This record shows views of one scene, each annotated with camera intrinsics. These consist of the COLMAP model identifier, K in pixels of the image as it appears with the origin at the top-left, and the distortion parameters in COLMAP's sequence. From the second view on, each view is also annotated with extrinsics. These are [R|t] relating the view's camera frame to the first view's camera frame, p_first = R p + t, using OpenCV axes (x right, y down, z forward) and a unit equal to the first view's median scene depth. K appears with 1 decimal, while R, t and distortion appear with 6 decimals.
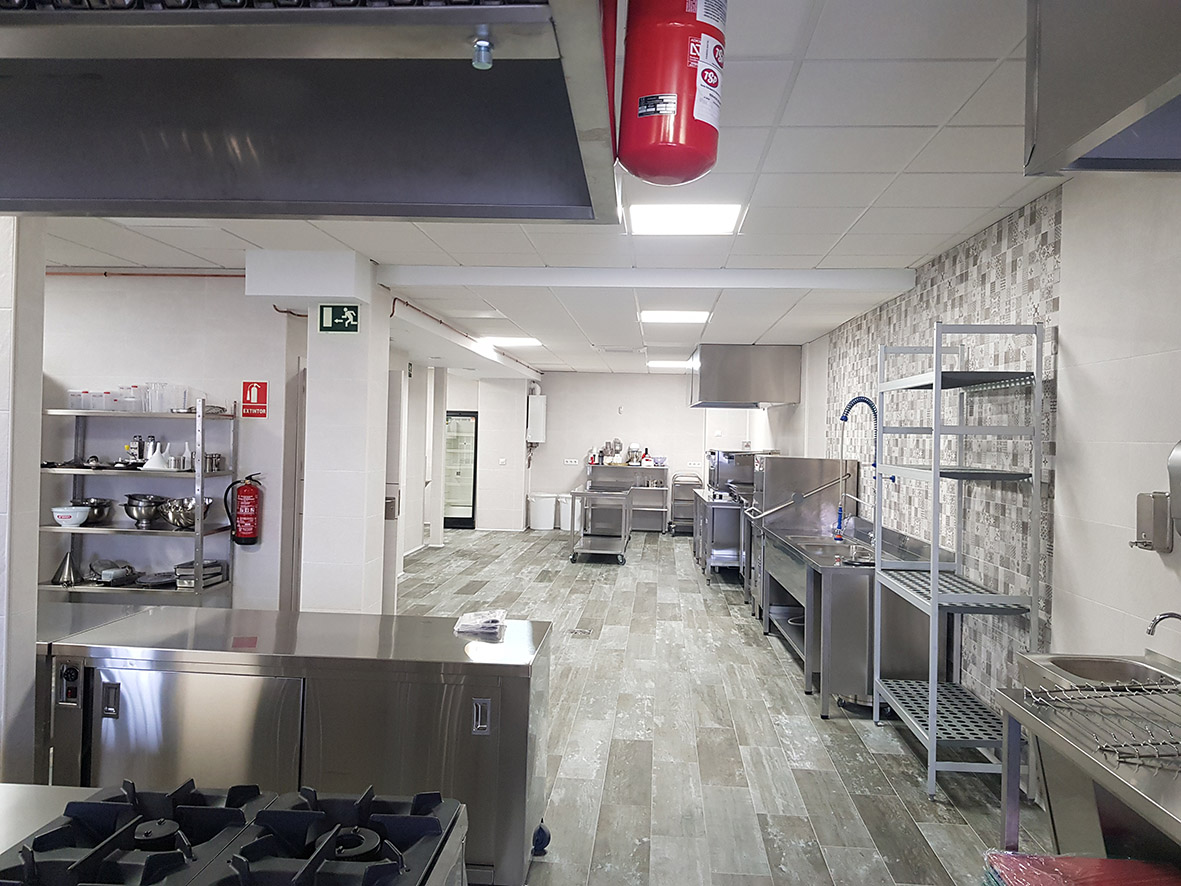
lens RADIAL K [[924.0, 0, 590.5], [0, 924.0, 443.0], [0, 0, 1]] dist [0.088440, -0.133138]
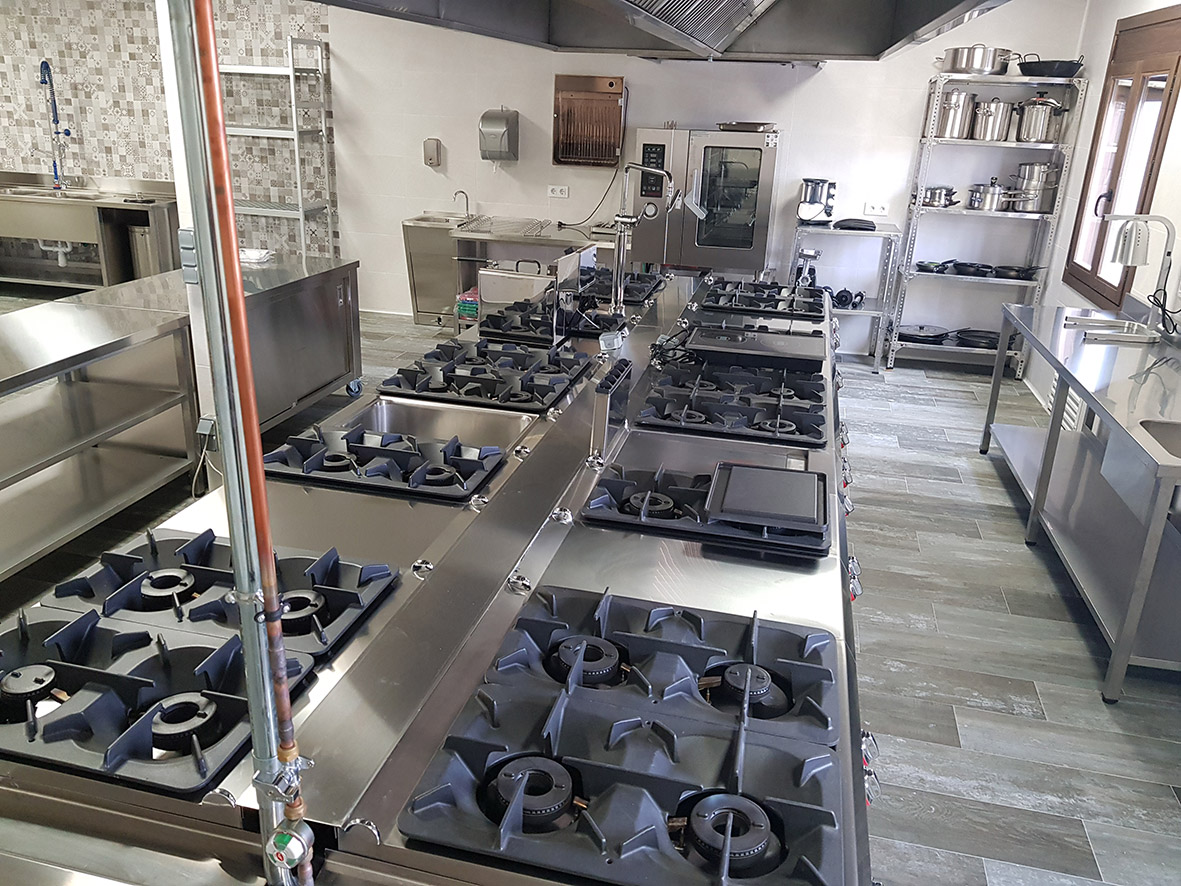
lens RADIAL K [[932.7, 0, 590.1], [0, 932.7, 422.2], [0, 0, 1]] dist [0.082258, -0.126134]
pose [[0.165552, -0.343021, 0.924624, -0.858236], [-0.025091, 0.935793, 0.351657, -0.059365], [-0.985882, -0.081418, 0.146316, 0.117928]]
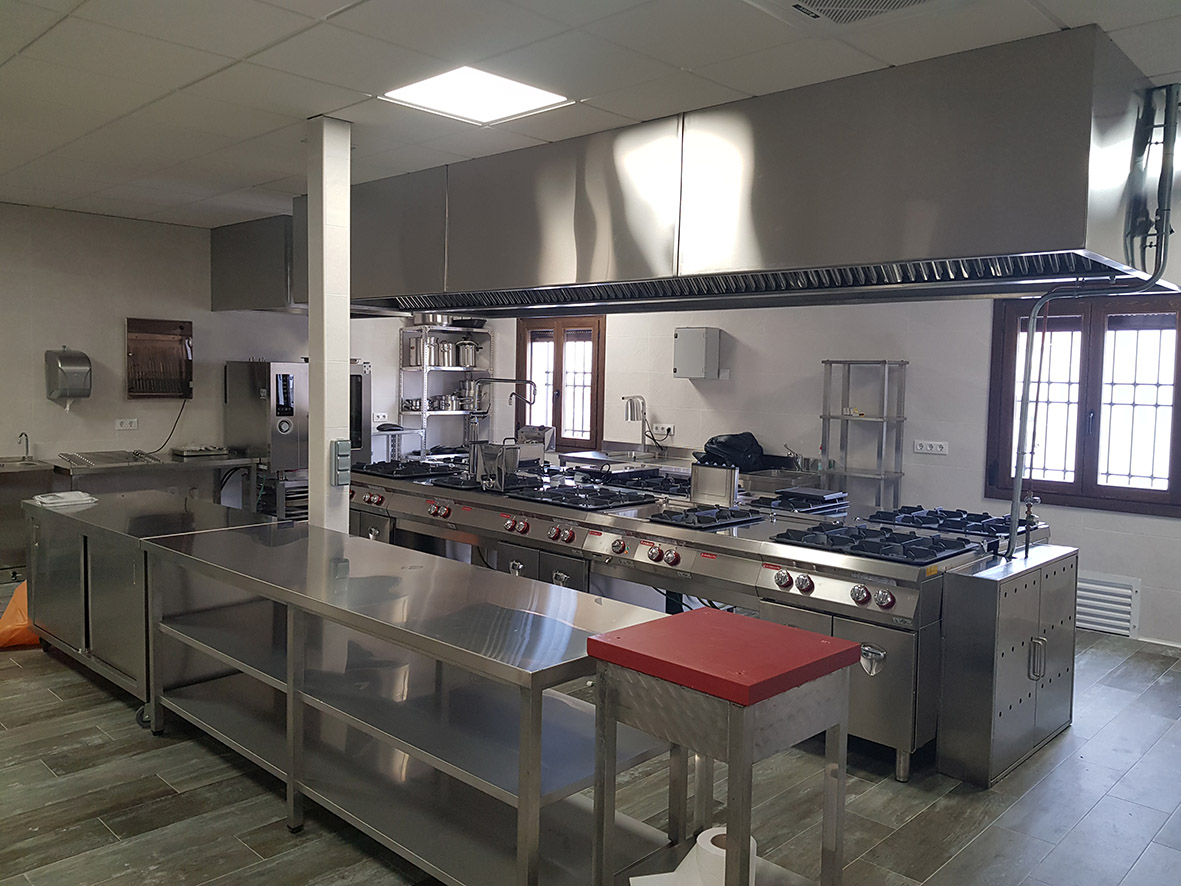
lens RADIAL K [[924.0, 0, 590.5], [0, 924.0, 443.0], [0, 0, 1]] dist [0.088440, -0.133138]
pose [[-0.773038, -0.091441, 0.627735, -0.892885], [-0.034534, 0.994155, 0.102289, -0.036184], [-0.633420, 0.057395, -0.771677, 0.899306]]
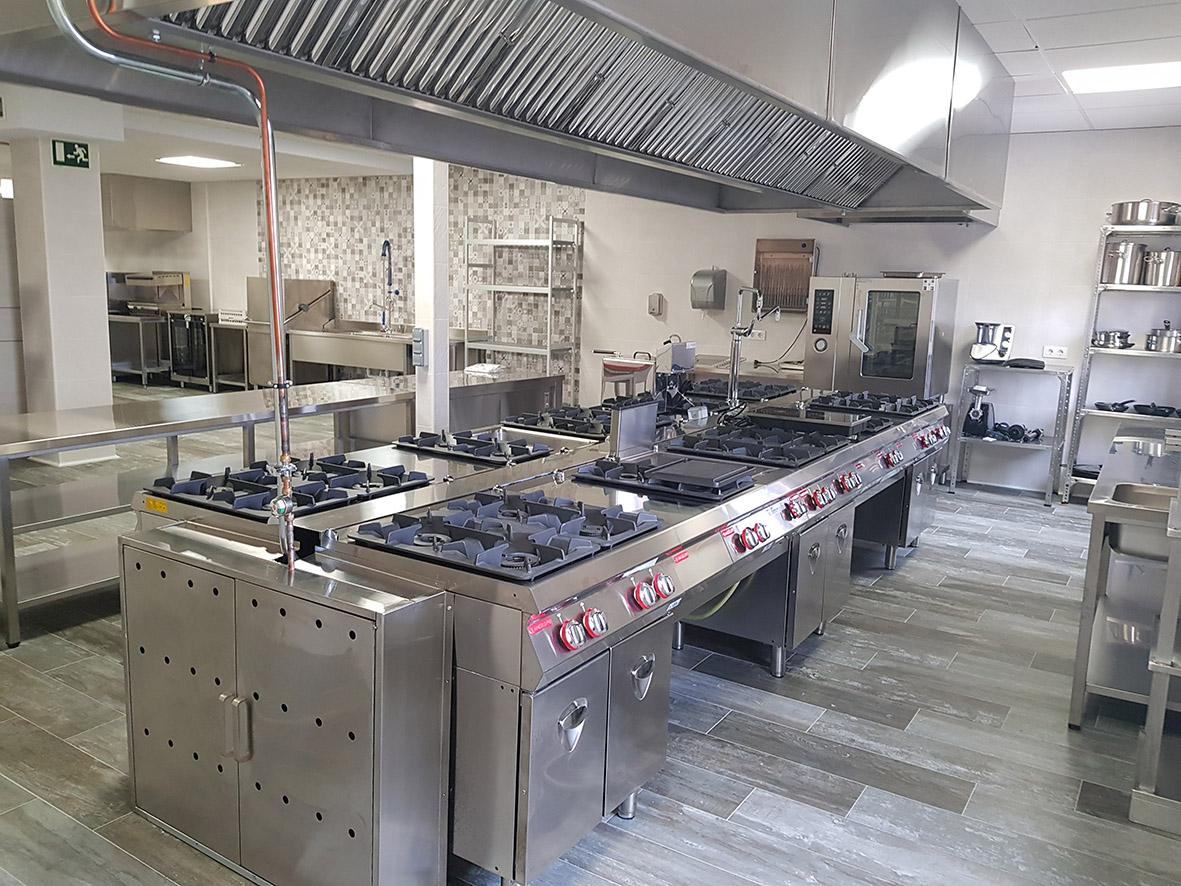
lens RADIAL K [[924.0, 0, 590.5], [0, 924.0, 443.0], [0, 0, 1]] dist [0.088440, -0.133138]
pose [[0.478392, -0.163832, 0.862729, -0.980305], [-0.010297, 0.981328, 0.192064, -0.019278], [-0.878086, -0.100765, 0.467772, -0.078873]]
